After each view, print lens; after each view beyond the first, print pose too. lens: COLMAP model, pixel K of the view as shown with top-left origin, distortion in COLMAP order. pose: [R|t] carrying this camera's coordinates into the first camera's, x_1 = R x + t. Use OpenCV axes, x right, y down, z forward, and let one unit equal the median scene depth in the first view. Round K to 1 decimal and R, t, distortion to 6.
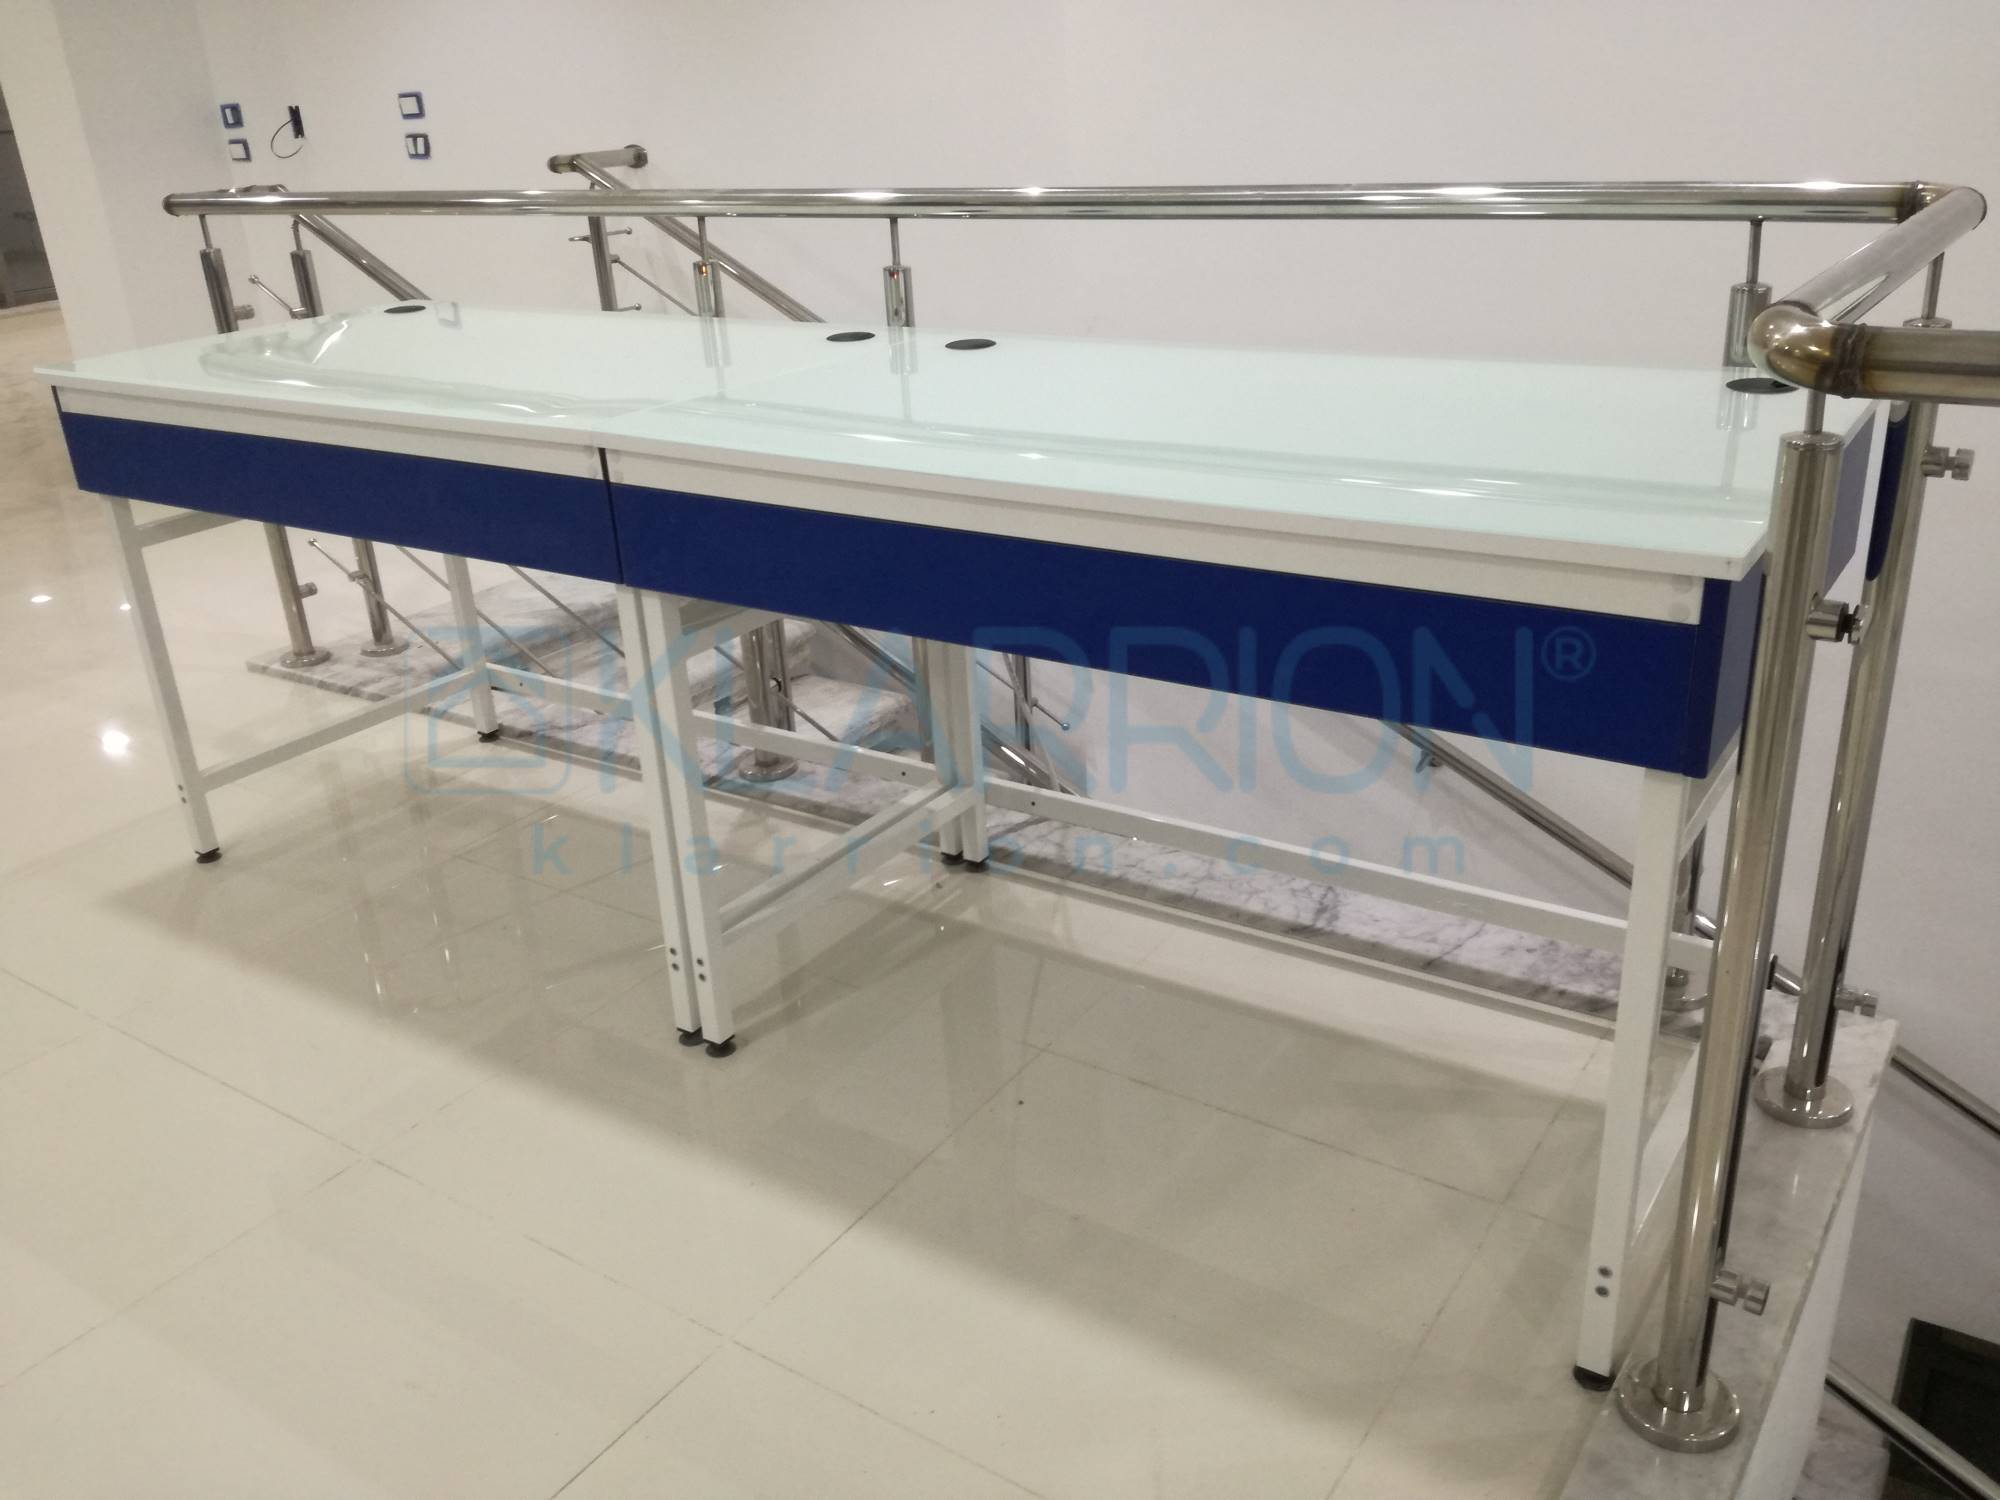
lens RADIAL K [[1641.2, 0, 994.8], [0, 1641.2, 739.6], [0, 0, 1]] dist [0.055937, -0.108536]
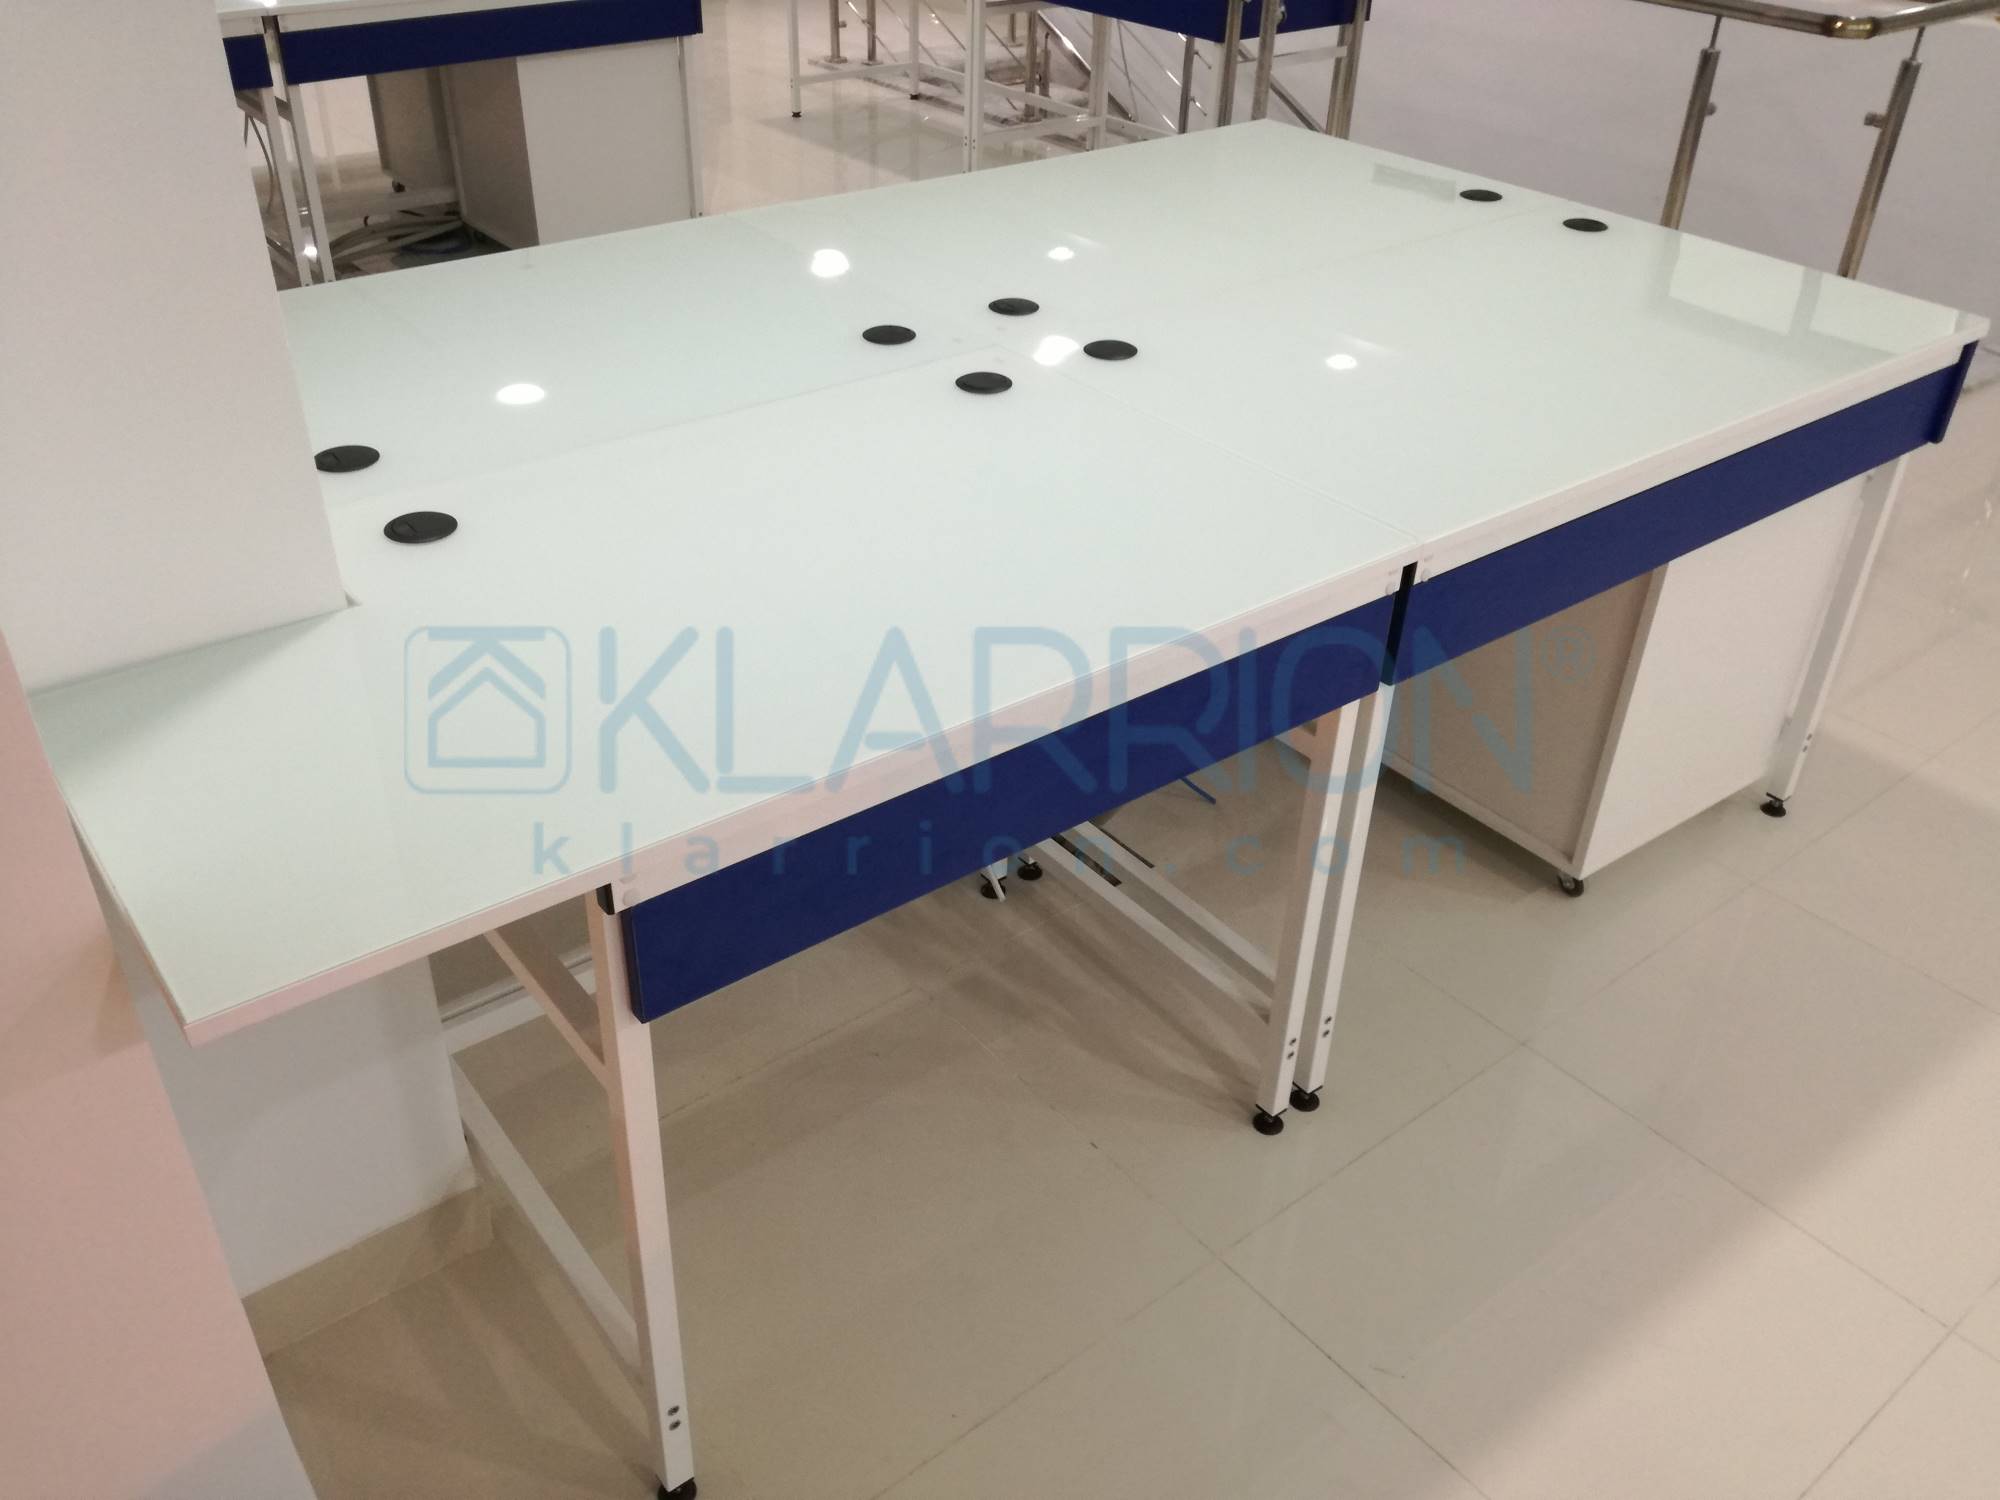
lens RADIAL K [[1641.2, 0, 1003.0], [0, 1641.2, 749.2], [0, 0, 1]] dist [0.055937, -0.108536]
pose [[0.956259, 0.216620, -0.196582, 0.377183], [-0.176248, 0.963011, 0.203829, 0.325116], [0.233464, -0.160266, 0.959067, -1.077389]]
